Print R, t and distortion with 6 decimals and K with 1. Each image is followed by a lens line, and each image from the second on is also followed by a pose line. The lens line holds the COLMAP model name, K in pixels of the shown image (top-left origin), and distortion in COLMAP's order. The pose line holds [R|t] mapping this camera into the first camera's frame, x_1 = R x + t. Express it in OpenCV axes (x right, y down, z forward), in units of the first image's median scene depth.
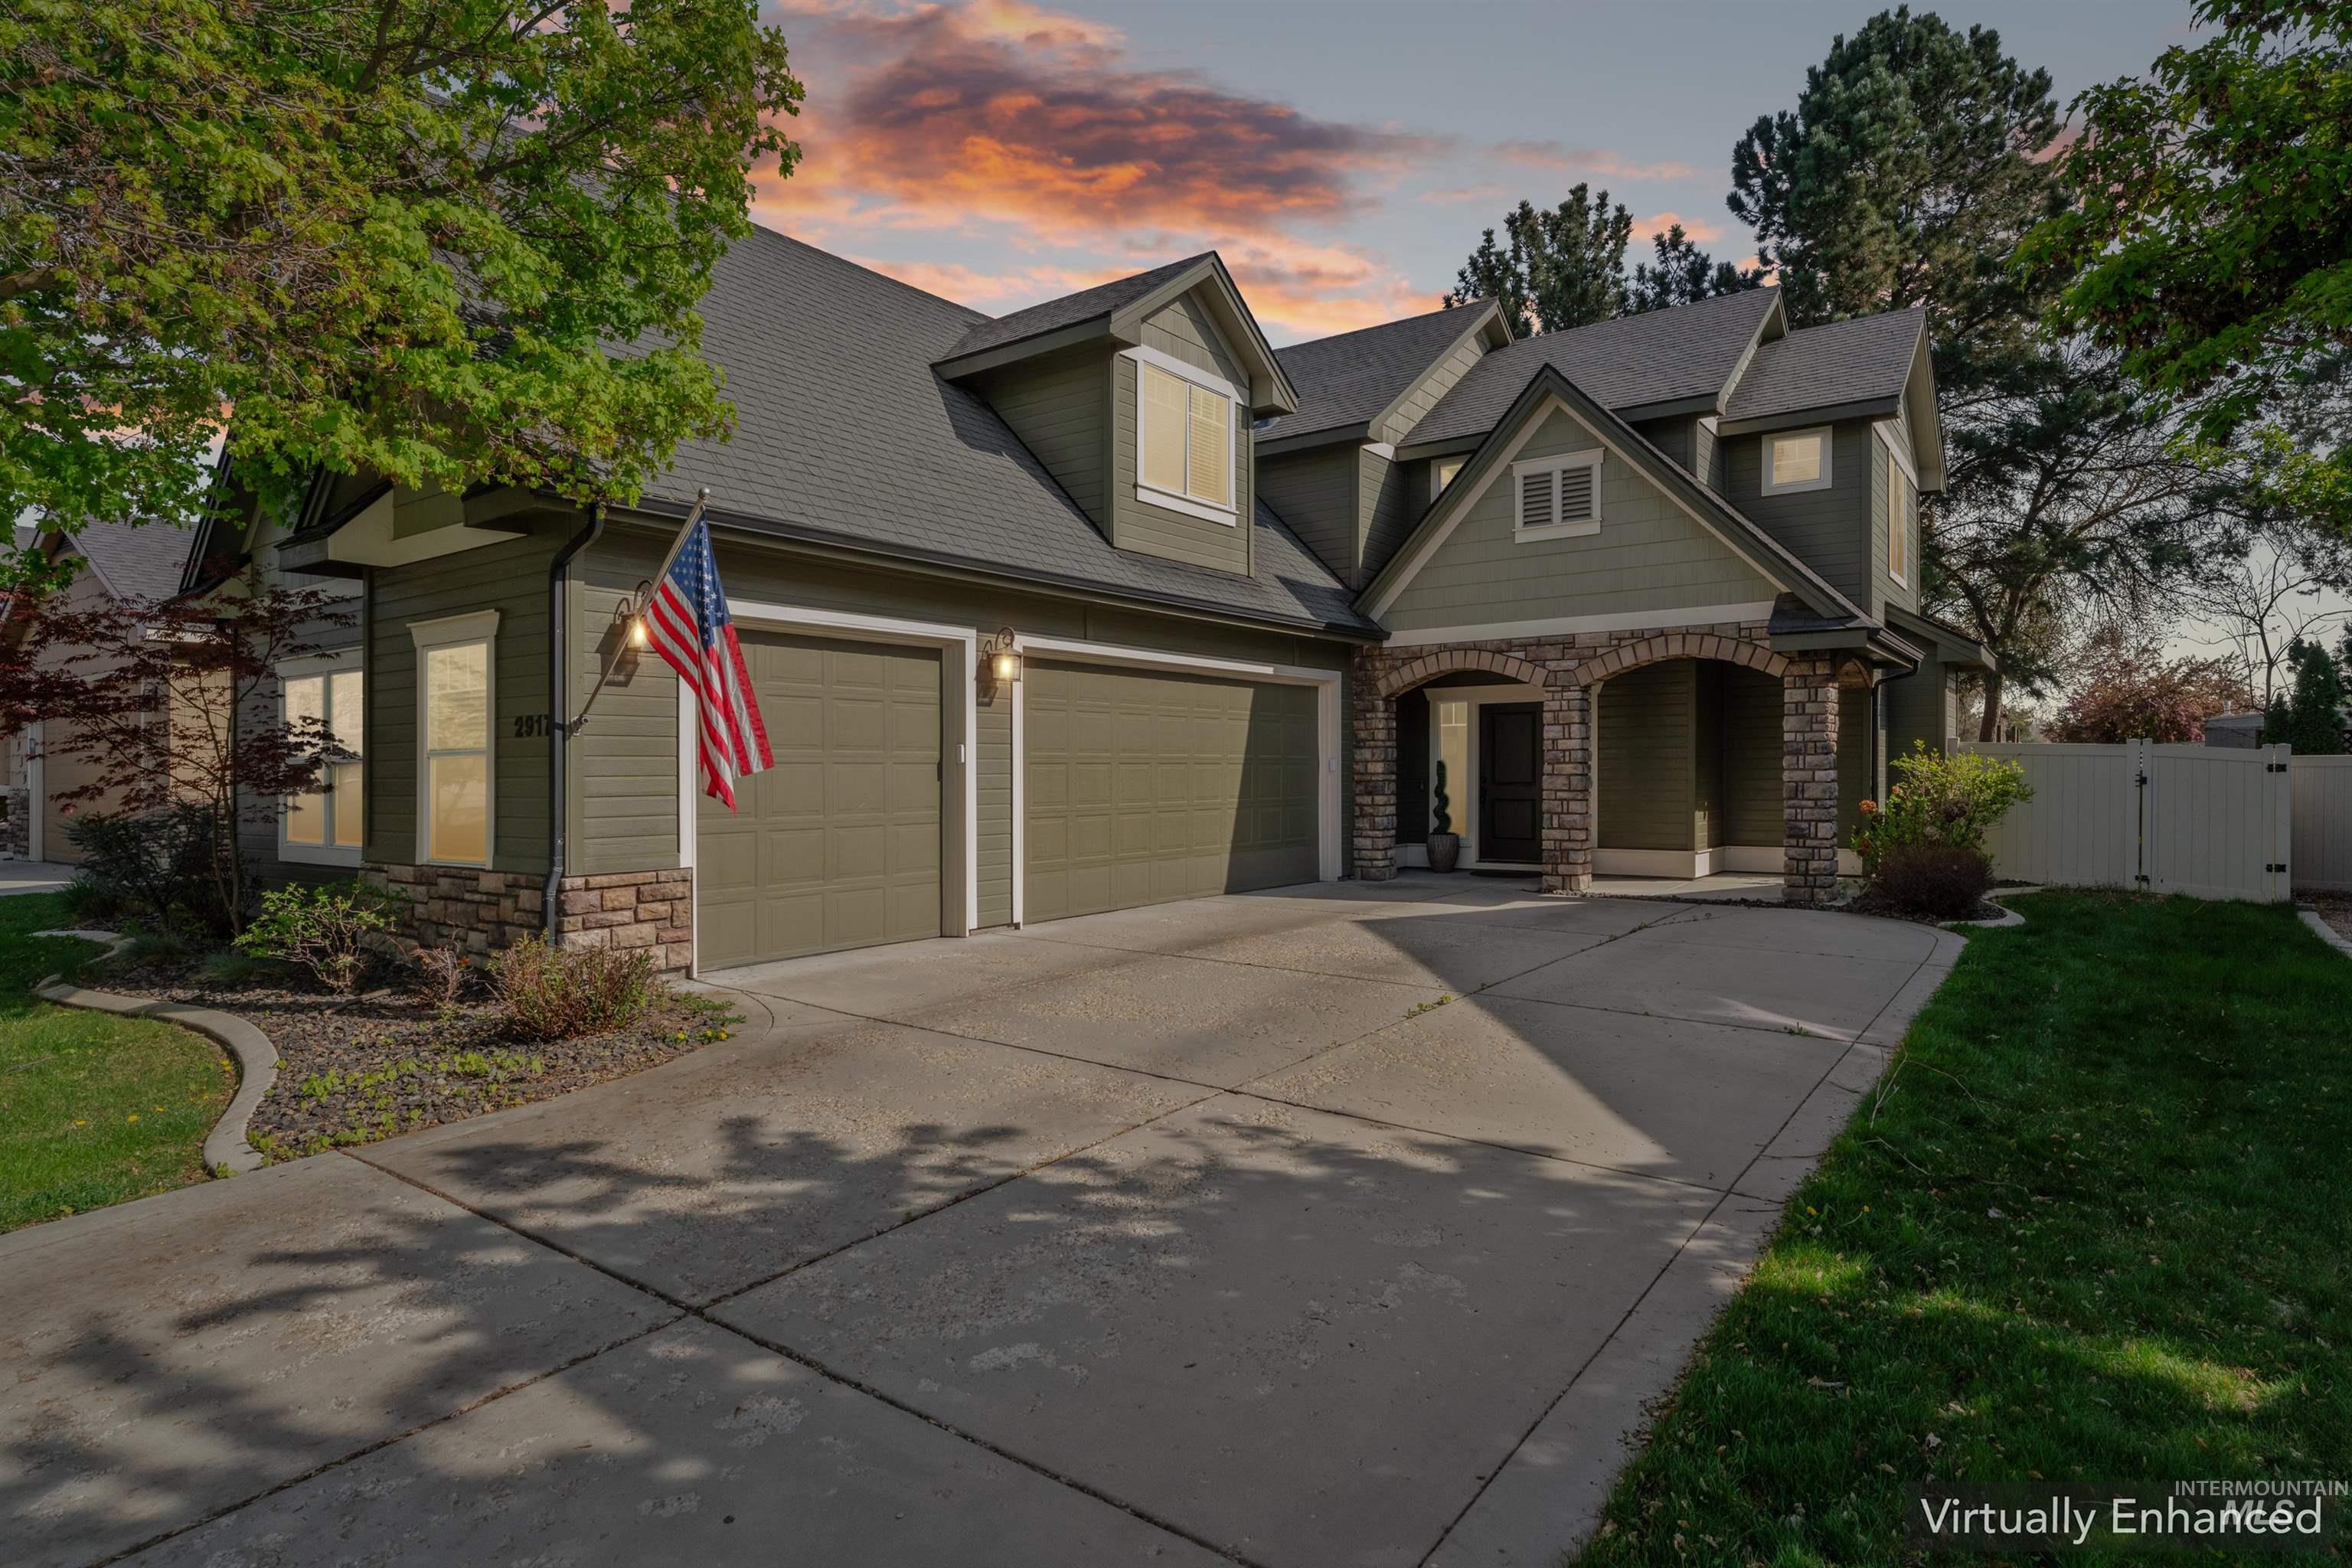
lens RADIAL K [[1311.3, 0, 1180.1], [0, 1311.3, 787.6], [0, 0, 1]] dist [0.000306, 0.001044]
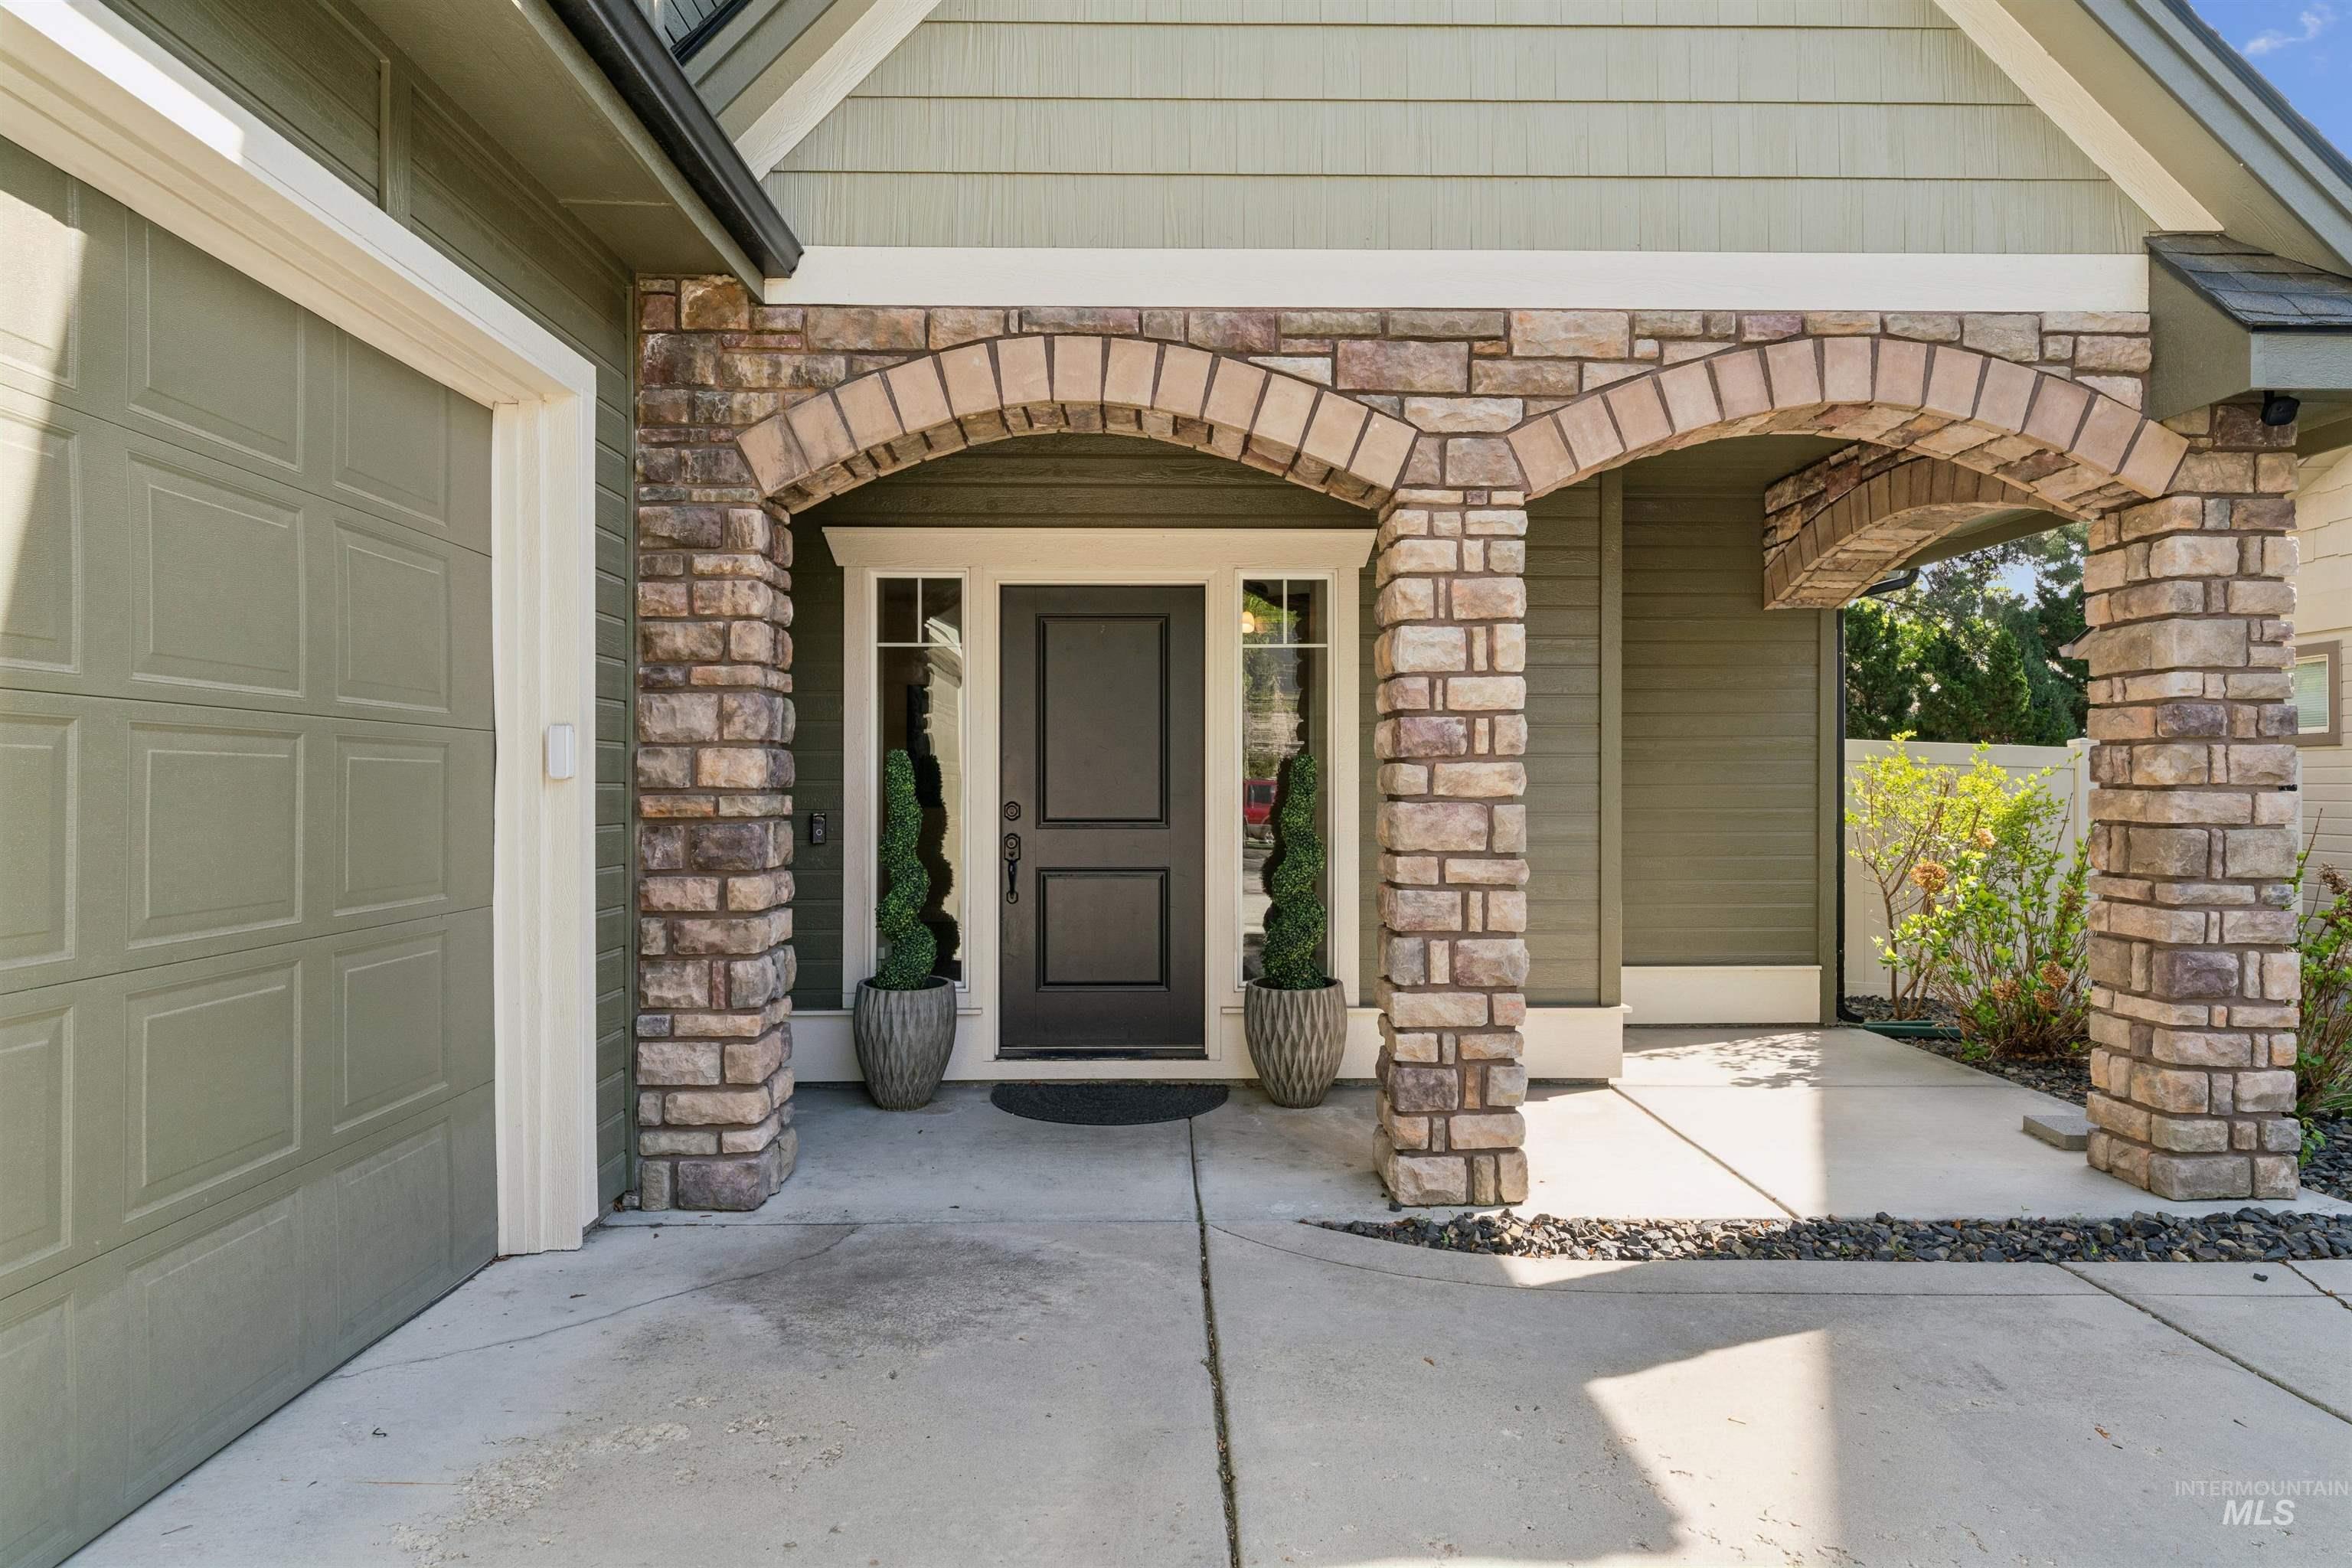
lens RADIAL K [[1377.8, 0, 1175.9], [0, 1377.8, 796.5], [0, 0, 1]] dist [0.001669, 0.000211]
pose [[0.800955, -0.000375, 0.598725, 0.057593], [0.000171, 1.000000, 0.000397, -0.009945], [-0.598725, -0.000215, 0.800955, 0.745772]]
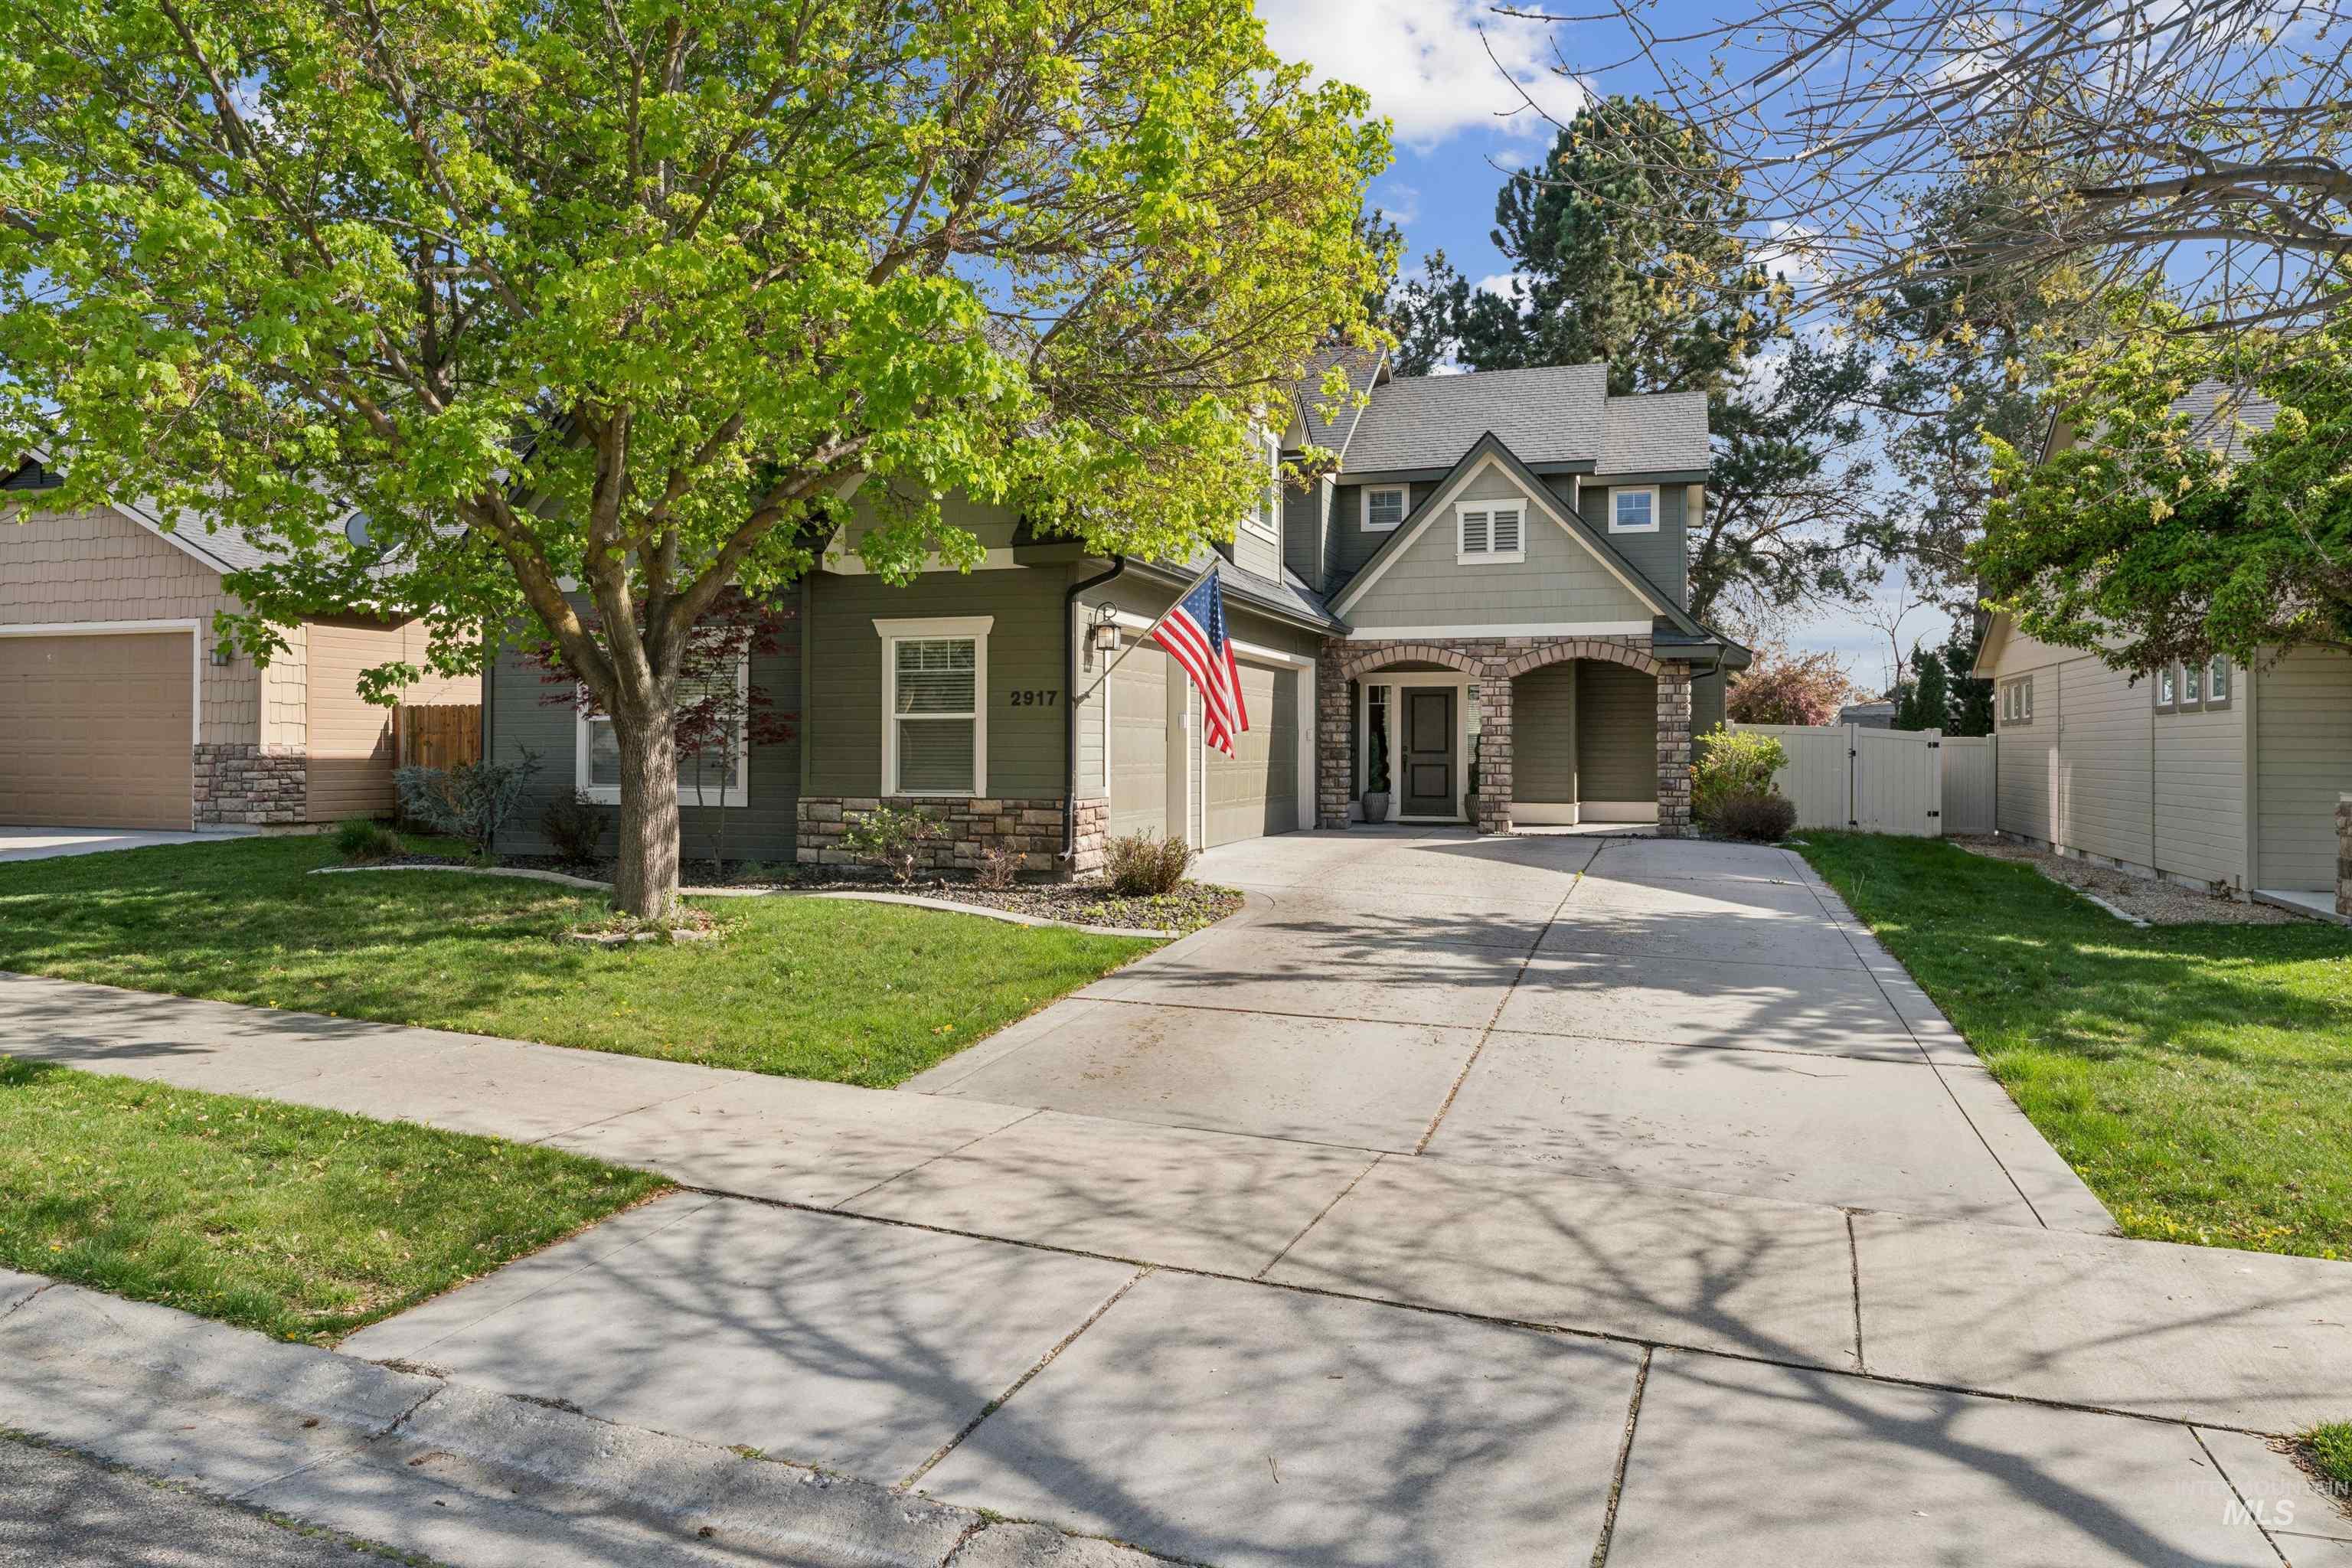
lens RADIAL K [[1607.7, 0, 1175.6], [0, 1607.7, 764.7], [0, 0, 1]] dist [-0.008763, 0.001715]
pose [[0.951910, 0.007190, 0.306293, -0.472019], [-0.006382, 0.999973, -0.003641, 0.017495], [-0.306311, 0.001511, 0.951930, -0.404383]]
